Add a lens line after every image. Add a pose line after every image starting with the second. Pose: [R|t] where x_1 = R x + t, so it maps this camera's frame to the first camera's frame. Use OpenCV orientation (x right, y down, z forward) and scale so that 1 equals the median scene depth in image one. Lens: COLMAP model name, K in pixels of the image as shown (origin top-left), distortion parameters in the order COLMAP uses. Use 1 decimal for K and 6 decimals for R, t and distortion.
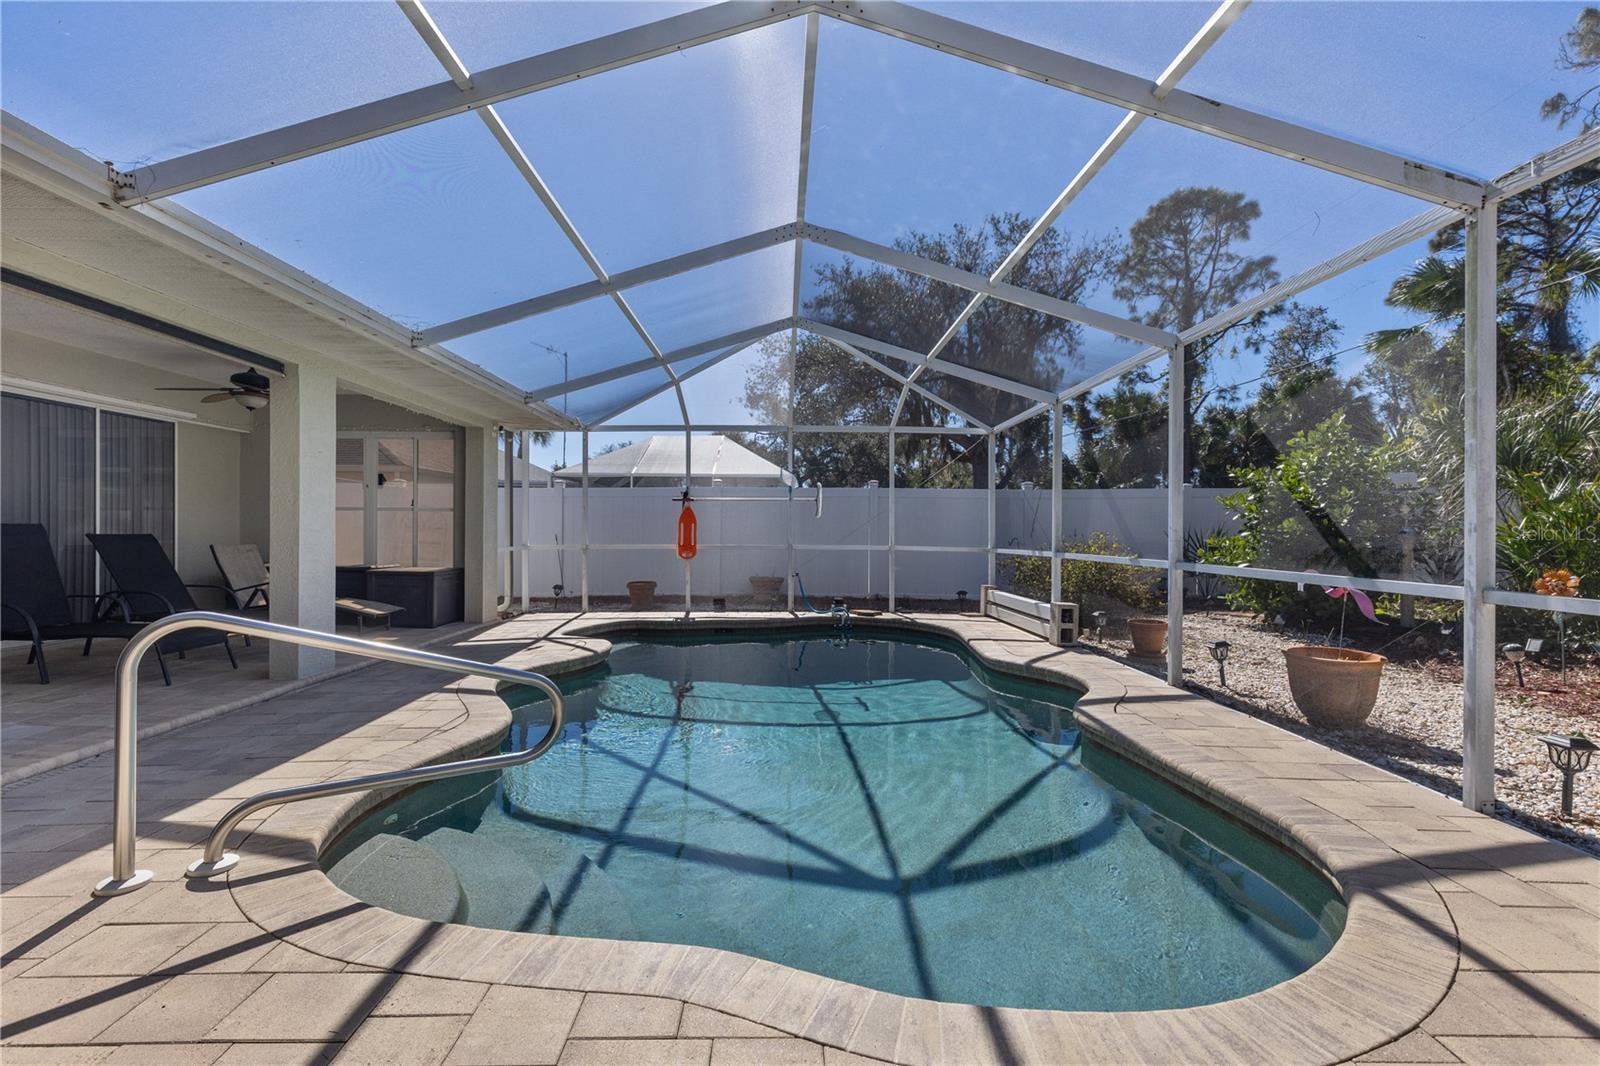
lens RADIAL K [[719.2, 0, 794.7], [0, 719.2, 526.2], [0, 0, 1]] dist [0.000663, -0.000110]
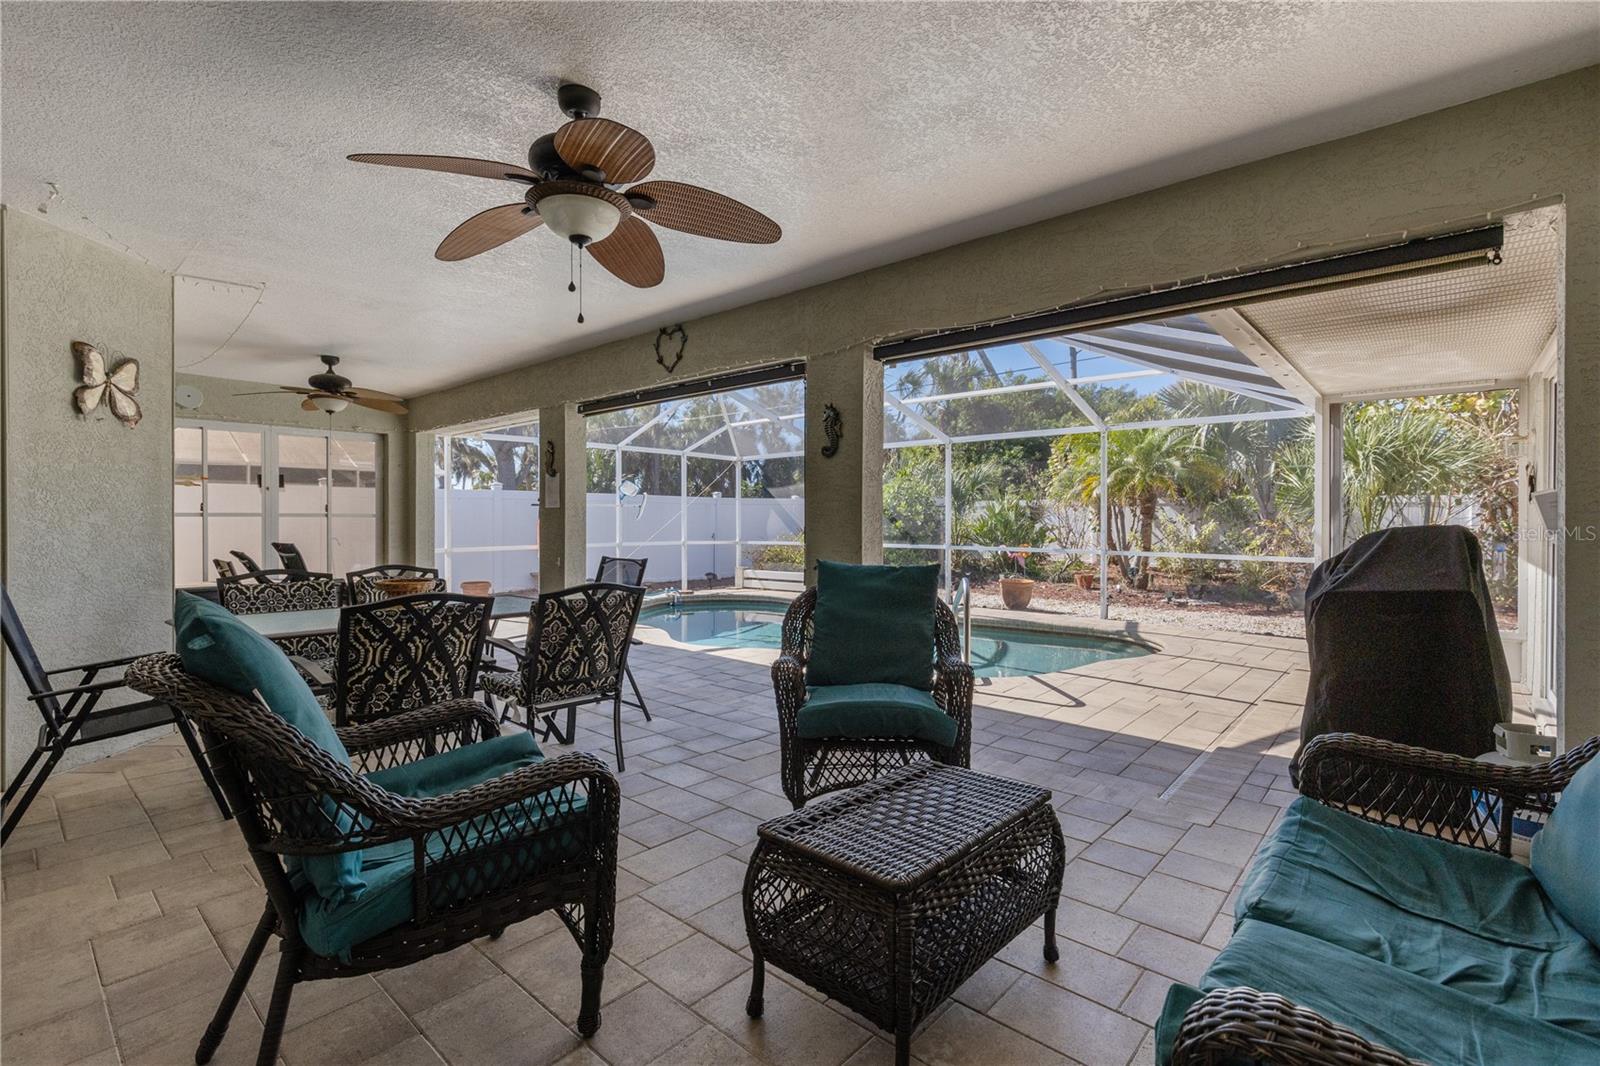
lens RADIAL K [[719.2, 0, 794.7], [0, 719.2, 526.2], [0, 0, 1]] dist [0.000663, -0.000110]
pose [[0.679712, -0.010033, 0.733410, -0.887616], [-0.002305, 0.999872, 0.015814, -0.027814], [-0.733475, -0.012439, 0.679602, -0.063607]]
